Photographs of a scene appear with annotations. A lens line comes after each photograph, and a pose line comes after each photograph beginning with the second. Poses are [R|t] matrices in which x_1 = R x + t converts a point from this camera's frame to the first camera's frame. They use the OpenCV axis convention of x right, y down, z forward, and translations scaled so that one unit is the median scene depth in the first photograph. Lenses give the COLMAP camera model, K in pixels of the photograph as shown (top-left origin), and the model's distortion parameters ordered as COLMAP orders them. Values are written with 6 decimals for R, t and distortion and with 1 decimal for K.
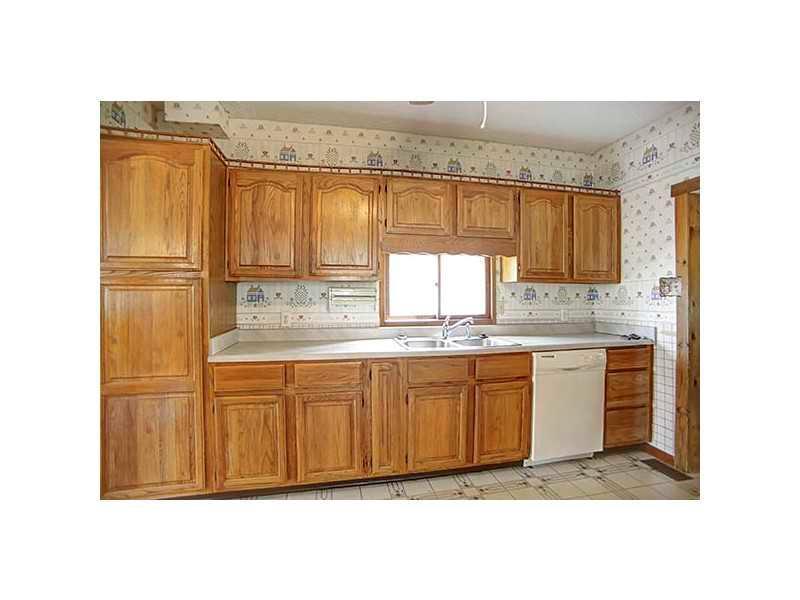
lens RADIAL K [[336.4, 0, 412.4], [0, 336.4, 292.8], [0, 0, 1]] dist [-0.063672, 0.001302]
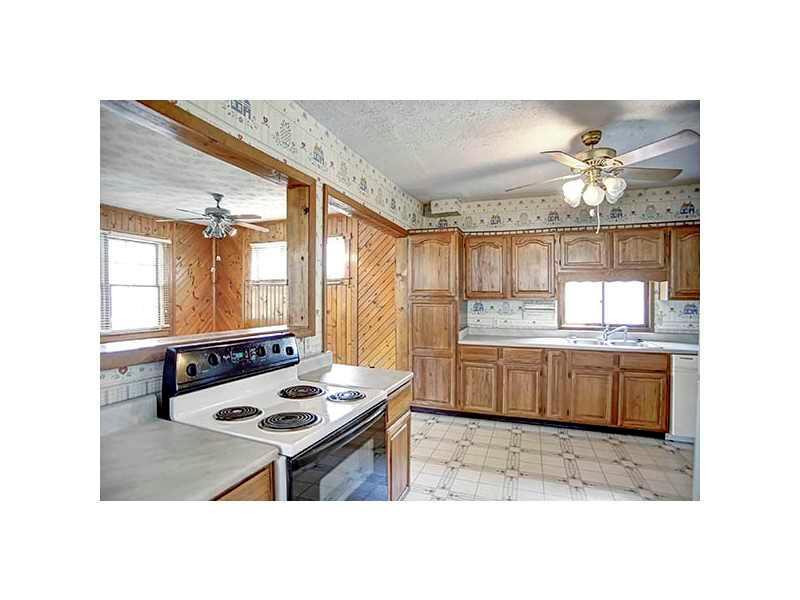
lens RADIAL K [[336.4, 0, 401.9], [0, 336.4, 301.5], [0, 0, 1]] dist [-0.063672, 0.001302]
pose [[0.816853, 0.007434, -0.576798, 0.207958], [0.006541, 0.999733, 0.022148, -0.069353], [0.576809, -0.021865, 0.816587, -0.675855]]
